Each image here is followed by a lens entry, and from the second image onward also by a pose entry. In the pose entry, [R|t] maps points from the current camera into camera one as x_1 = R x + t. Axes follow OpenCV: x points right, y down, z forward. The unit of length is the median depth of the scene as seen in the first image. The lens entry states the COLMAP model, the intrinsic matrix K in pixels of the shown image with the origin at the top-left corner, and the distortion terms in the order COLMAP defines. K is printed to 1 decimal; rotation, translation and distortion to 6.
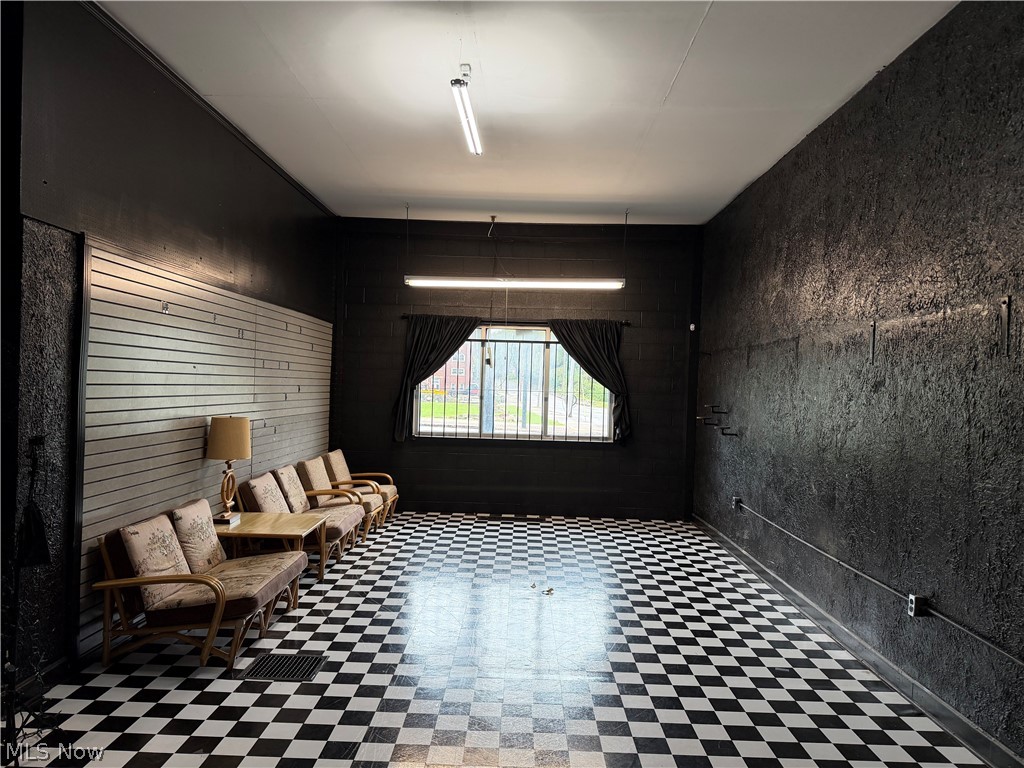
lens RADIAL K [[729.0, 0, 509.3], [0, 729.0, 380.0], [0, 0, 1]] dist [0.141121, -0.178715]
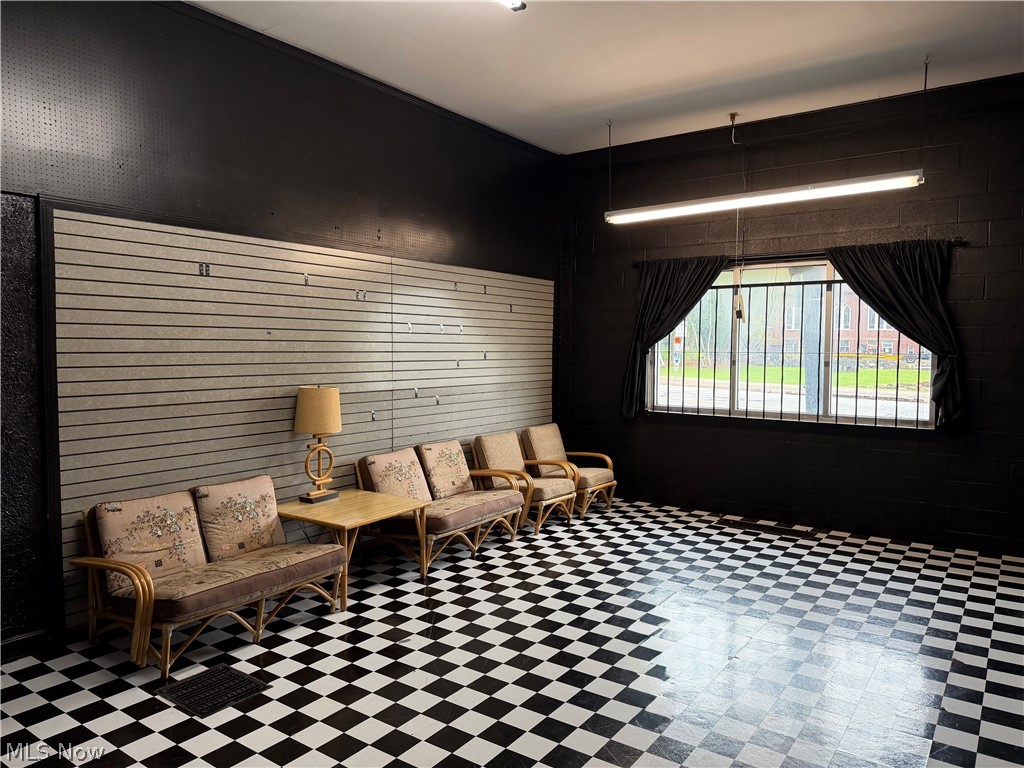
lens RADIAL K [[729.0, 0, 509.3], [0, 729.0, 380.0], [0, 0, 1]] dist [0.141121, -0.178715]
pose [[0.823357, 0.002318, -0.567520, 0.210223], [0.022666, 0.999059, 0.036966, 0.008587], [0.567072, -0.043300, 0.822530, 0.247108]]
